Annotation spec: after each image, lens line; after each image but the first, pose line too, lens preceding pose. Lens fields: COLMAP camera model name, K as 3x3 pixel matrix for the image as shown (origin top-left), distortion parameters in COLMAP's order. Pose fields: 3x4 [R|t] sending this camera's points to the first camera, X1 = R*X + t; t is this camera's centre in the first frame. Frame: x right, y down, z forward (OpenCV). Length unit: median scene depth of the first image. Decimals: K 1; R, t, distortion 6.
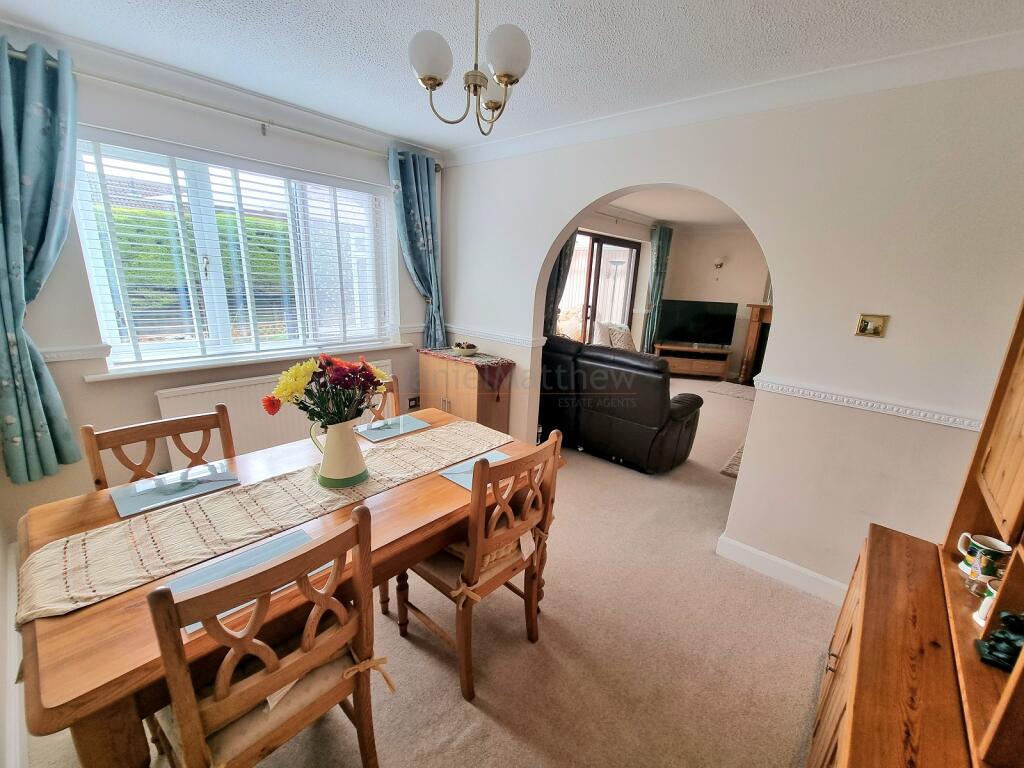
lens RADIAL K [[420.0, 0, 511.8], [0, 420.0, 387.6], [0, 0, 1]] dist [-0.001299, -0.000911]
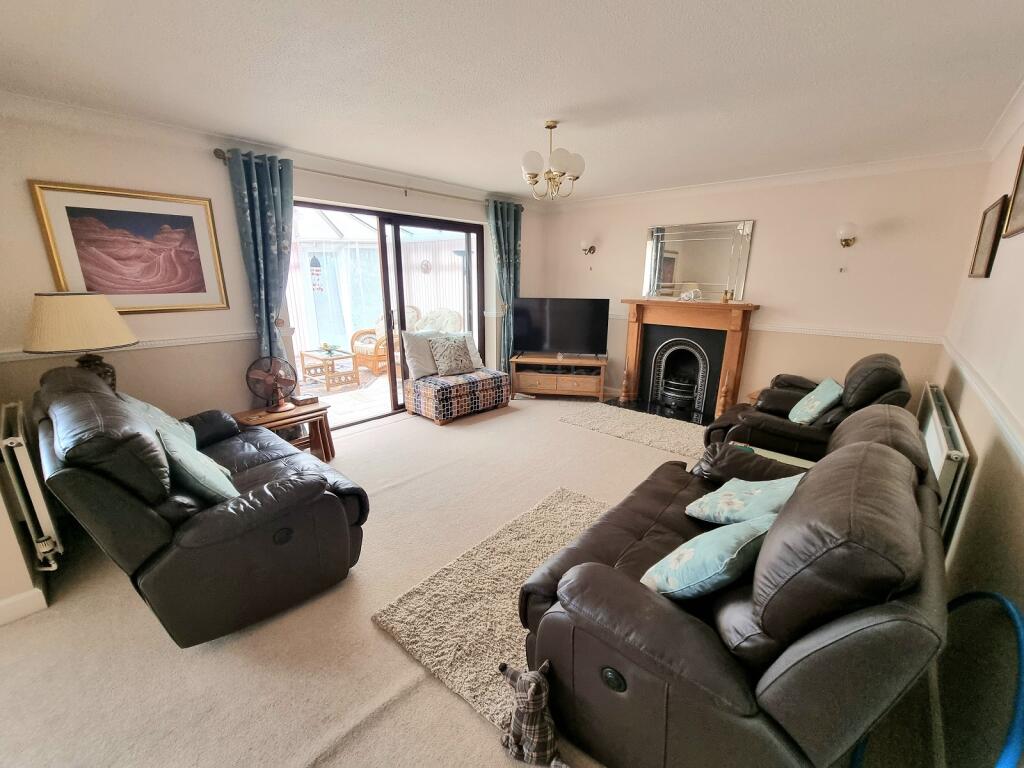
lens RADIAL K [[420.0, 0, 509.1], [0, 420.0, 388.6], [0, 0, 1]] dist [-0.001299, -0.000911]
pose [[0.999127, -0.038791, -0.015514, 0.359761], [0.038688, 0.999228, -0.006850, -0.041597], [0.015767, 0.006244, 0.999856, 0.242326]]
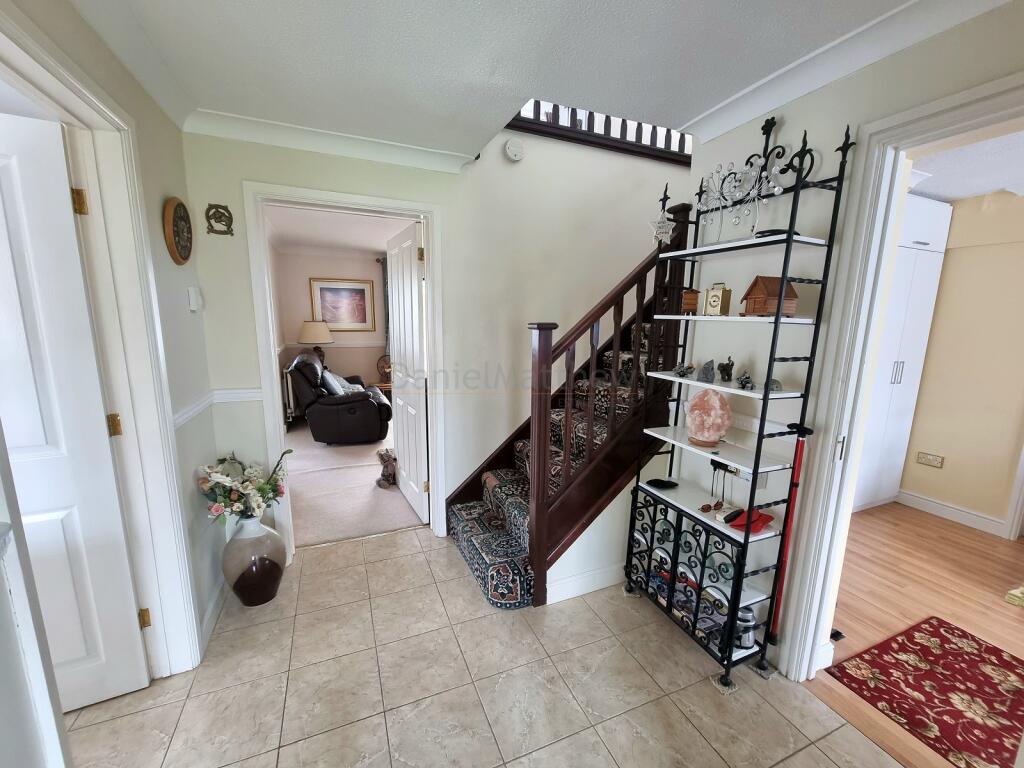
lens RADIAL K [[420.0, 0, 516.5], [0, 420.0, 388.4], [0, 0, 1]] dist [-0.001299, -0.000911]
pose [[0.908579, 0.038843, -0.415902, 0.750708], [-0.087346, 0.991323, -0.098231, 0.052116], [0.408478, 0.125578, 0.904088, -0.021595]]
